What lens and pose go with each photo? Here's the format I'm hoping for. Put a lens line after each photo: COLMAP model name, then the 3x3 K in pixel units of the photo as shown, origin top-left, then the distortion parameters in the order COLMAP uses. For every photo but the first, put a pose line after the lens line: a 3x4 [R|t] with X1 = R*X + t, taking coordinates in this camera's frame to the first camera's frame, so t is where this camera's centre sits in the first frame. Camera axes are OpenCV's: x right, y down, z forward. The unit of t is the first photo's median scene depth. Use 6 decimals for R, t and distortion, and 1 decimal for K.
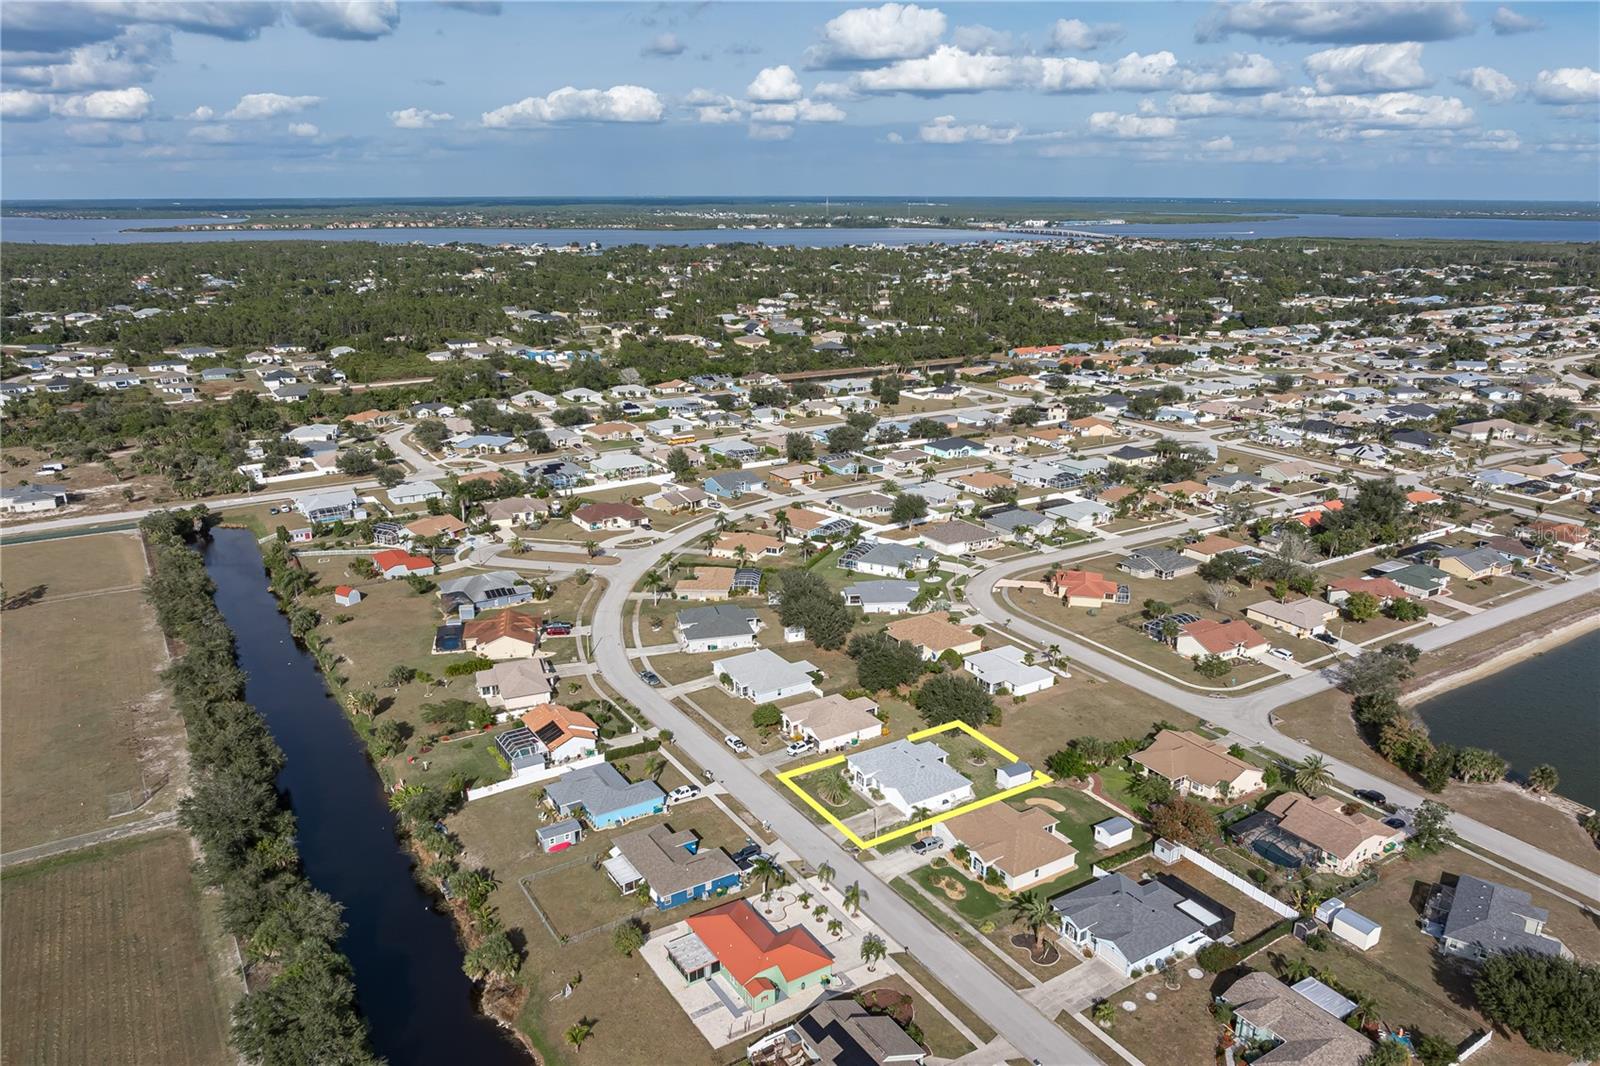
lens RADIAL K [[1131.3, 0, 811.3], [0, 1131.3, 561.1], [0, 0, 1]] dist [-0.028820, 0.013843]
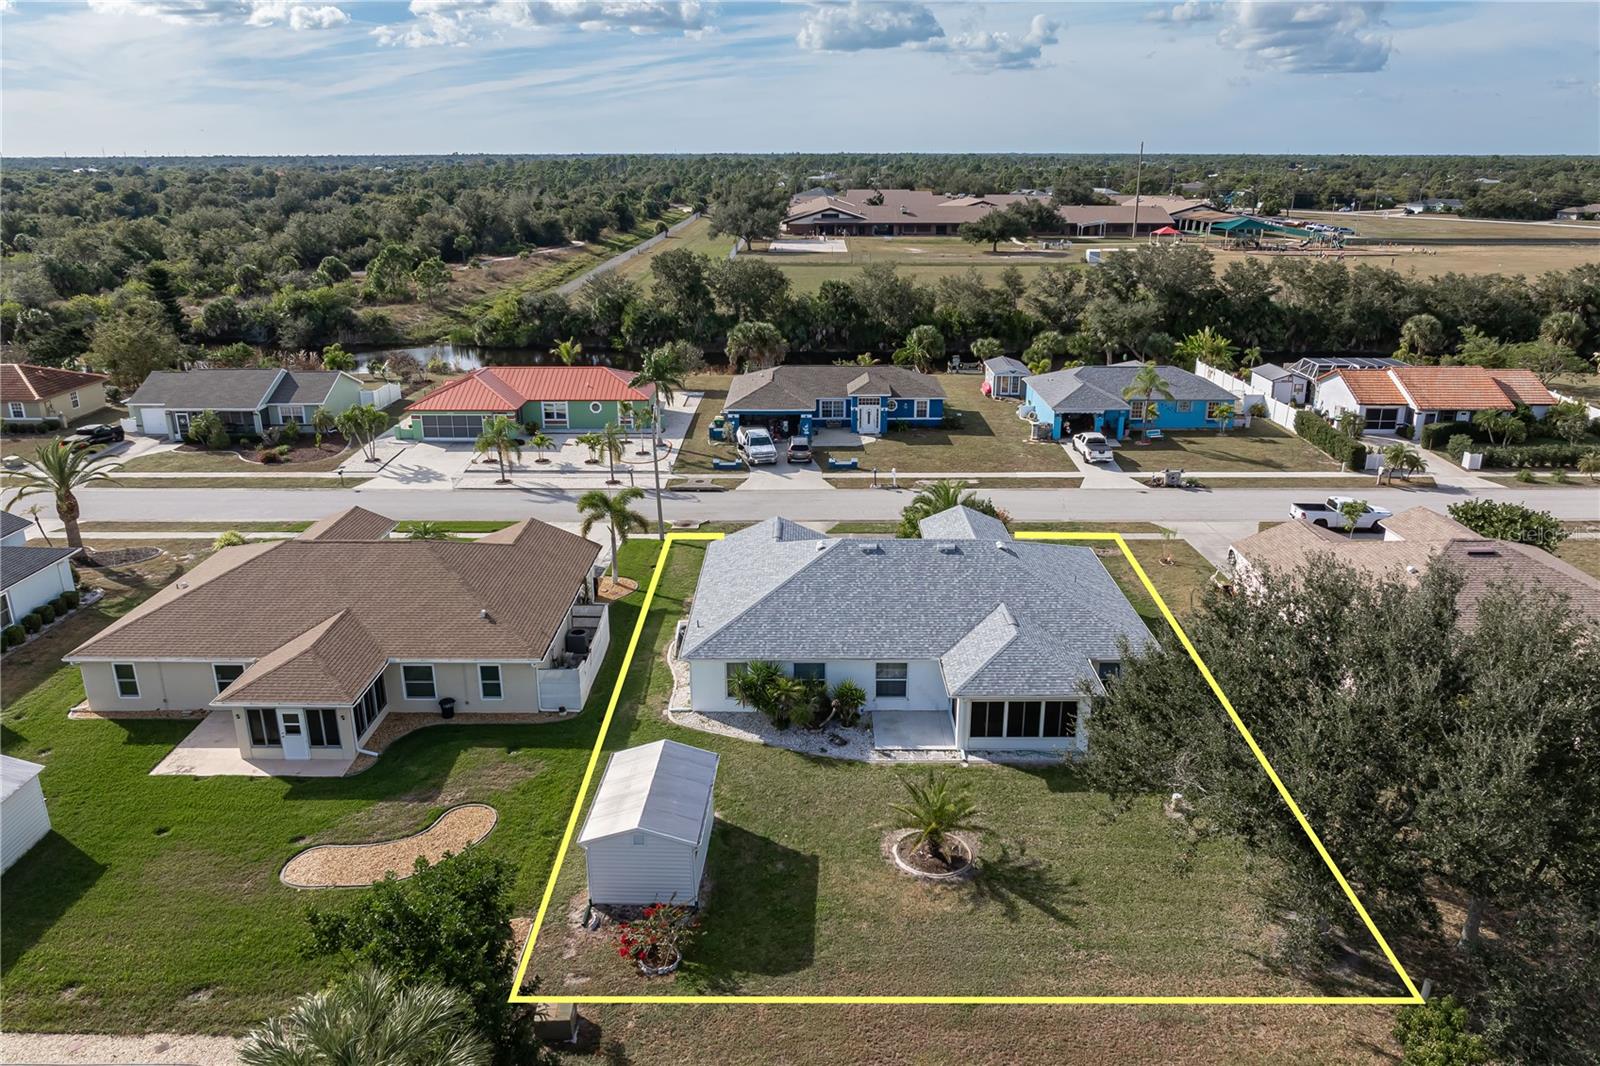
lens RADIAL K [[1131.3, 0, 806.3], [0, 1131.3, 514.3], [0, 0, 1]] dist [-0.028820, 0.013843]
pose [[-0.538888, 0.254395, -0.803046, 0.211155], [-0.261450, 0.855720, 0.446528, 0.041265], [0.800777, 0.450585, -0.394625, 0.751576]]
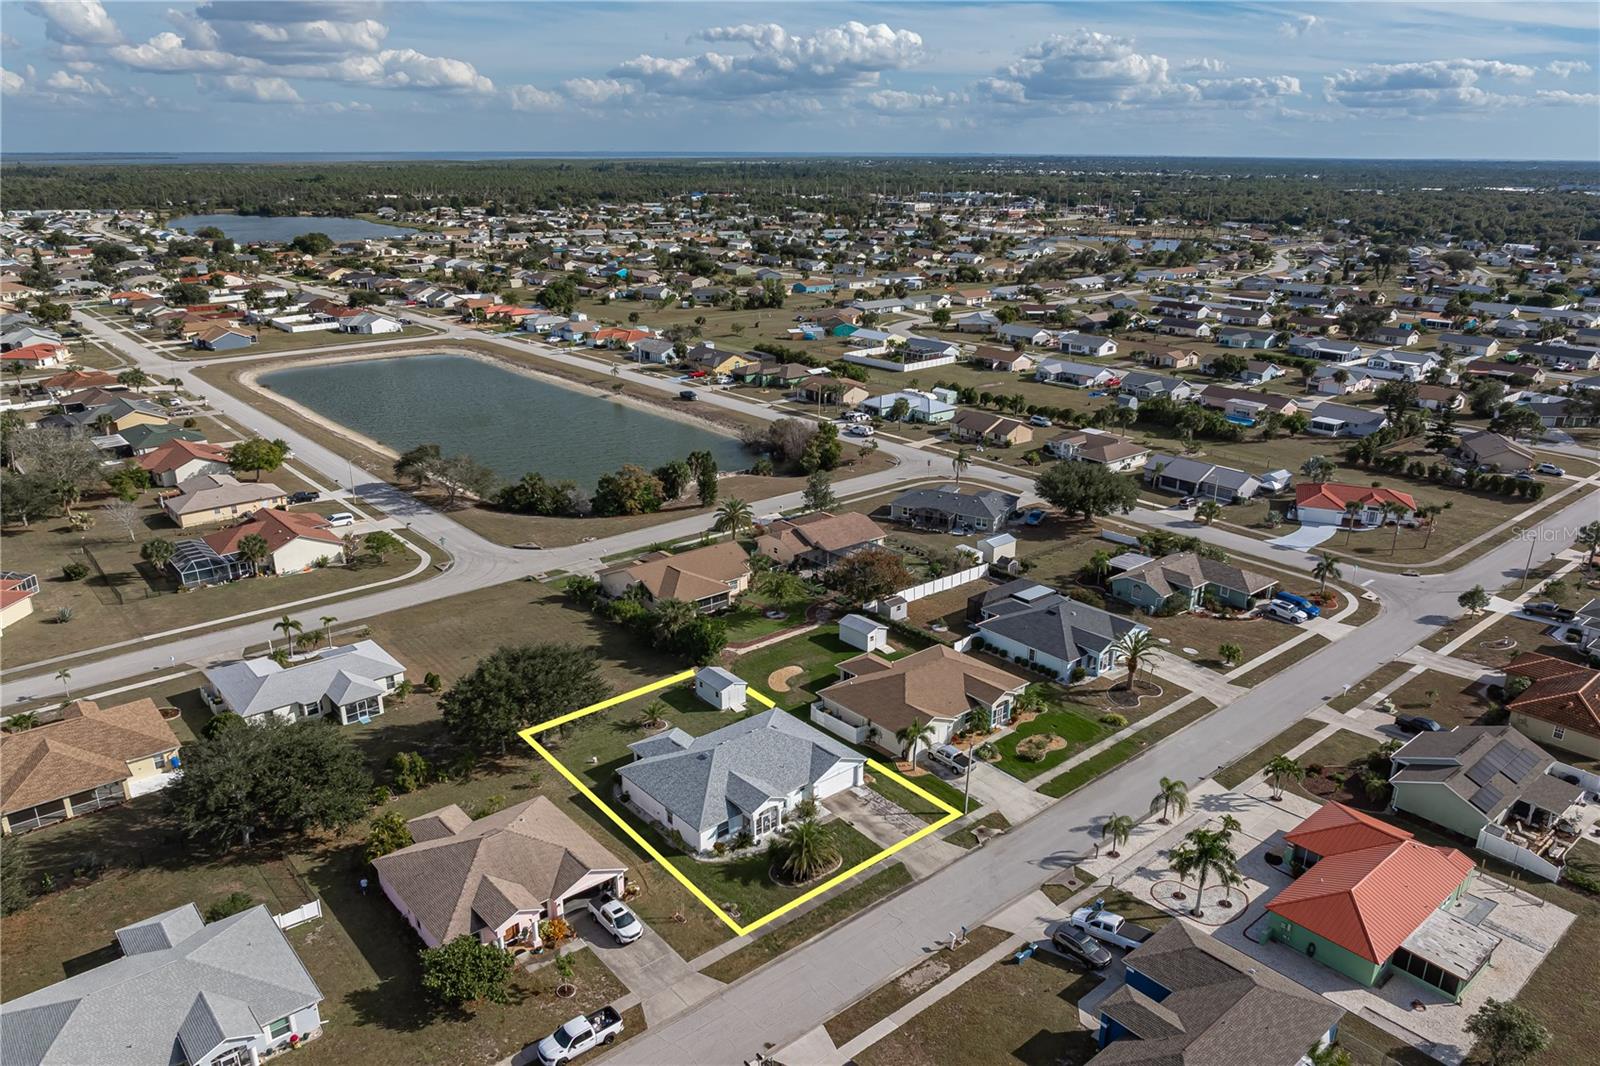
lens RADIAL K [[1131.3, 0, 806.6], [0, 1131.3, 532.4], [0, 0, 1]] dist [-0.028820, 0.013843]
pose [[-0.142831, -0.321414, 0.936105, -0.273518], [0.302843, 0.886247, 0.350503, -0.065945], [-0.942277, 0.333555, -0.029246, 0.663890]]
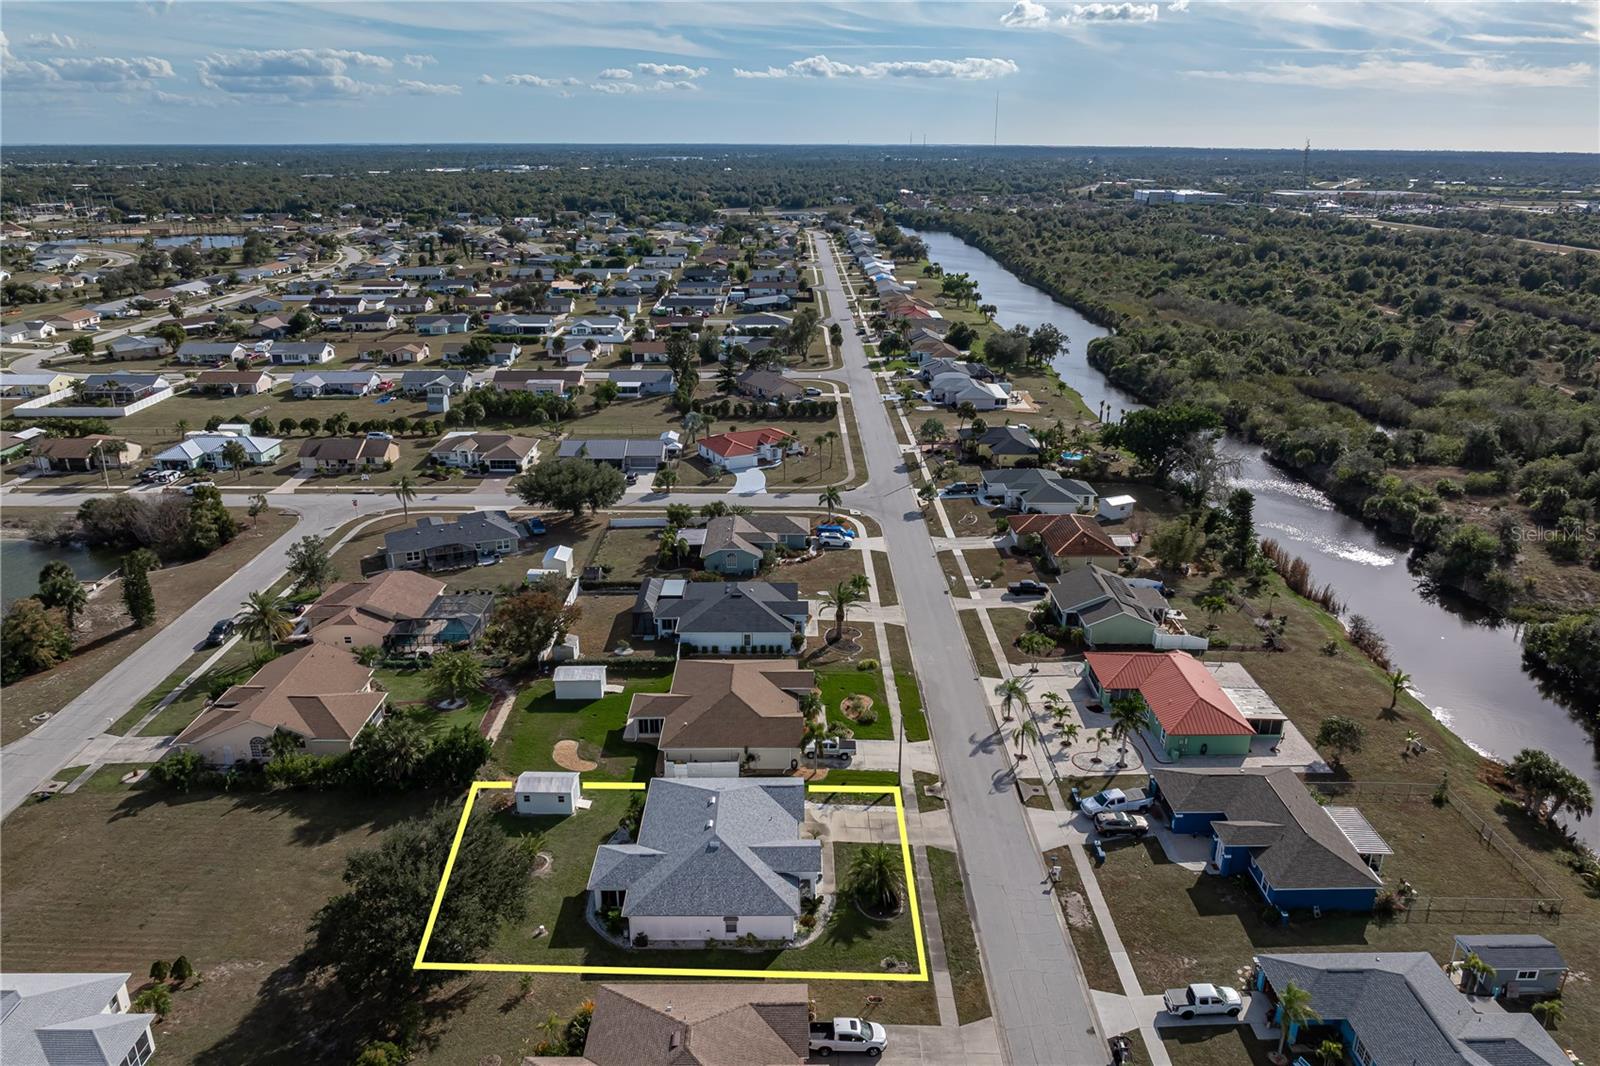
lens RADIAL K [[1131.3, 0, 805.1], [0, 1131.3, 524.2], [0, 0, 1]] dist [-0.028820, 0.013843]
pose [[-0.850075, -0.176342, 0.496261, -0.111315], [0.156498, 0.815137, 0.557727, -0.129599], [-0.502872, 0.551774, -0.665331, 0.857256]]
